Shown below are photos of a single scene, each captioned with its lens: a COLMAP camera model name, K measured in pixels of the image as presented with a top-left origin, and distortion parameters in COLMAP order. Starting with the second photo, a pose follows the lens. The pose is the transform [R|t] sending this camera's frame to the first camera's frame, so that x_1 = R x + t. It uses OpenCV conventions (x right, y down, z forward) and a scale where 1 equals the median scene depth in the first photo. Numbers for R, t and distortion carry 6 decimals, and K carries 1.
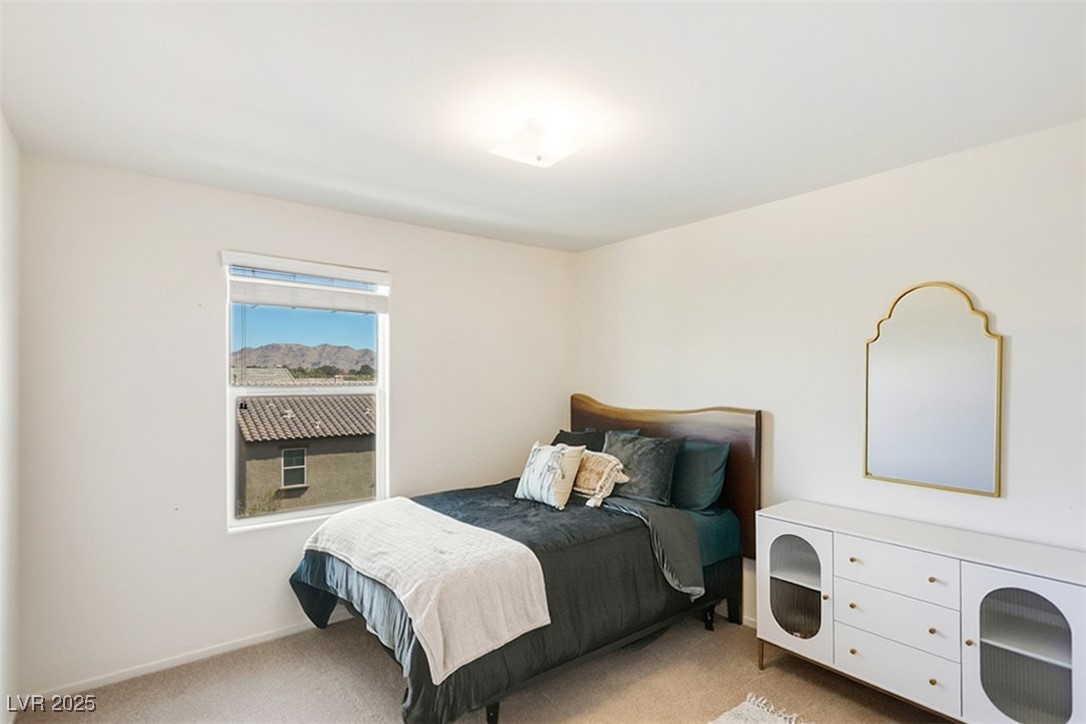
lens RADIAL K [[548.7, 0, 543.0], [0, 548.7, 362.0], [0, 0, 1]] dist [0.002452, 0.000452]
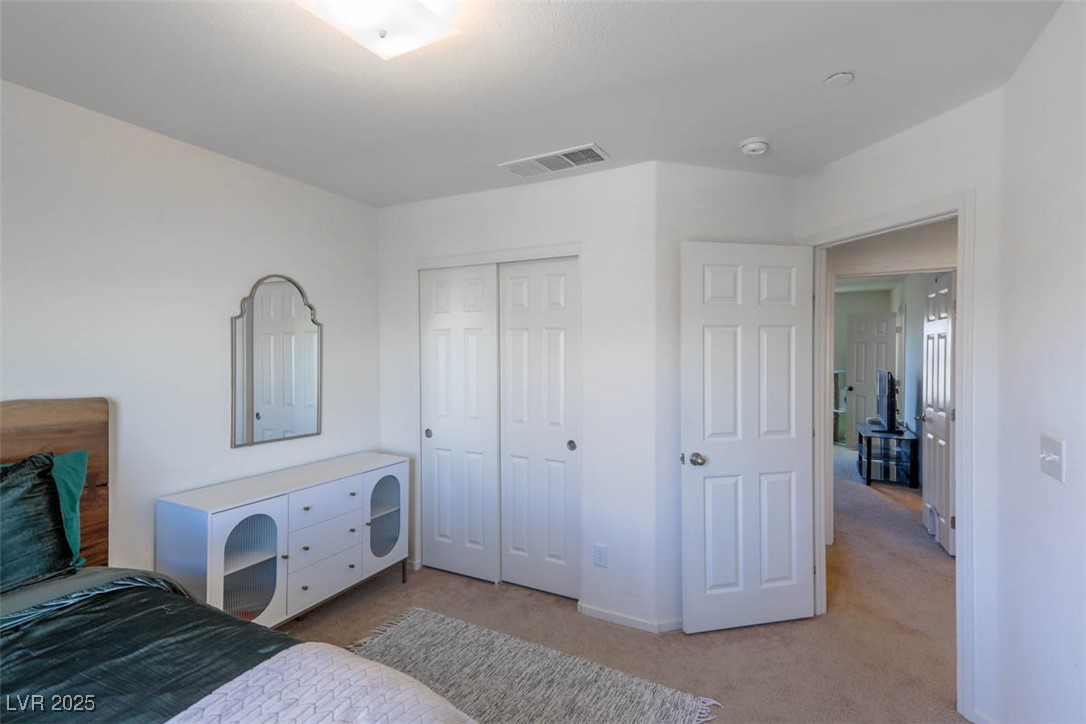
lens RADIAL K [[548.7, 0, 543.0], [0, 548.7, 362.0], [0, 0, 1]] dist [0.002452, 0.000452]
pose [[-0.427584, -0.007679, 0.903943, -0.679890], [-0.015556, 0.999878, 0.001136, 0.040639], [-0.903842, -0.013576, -0.427652, 1.029211]]
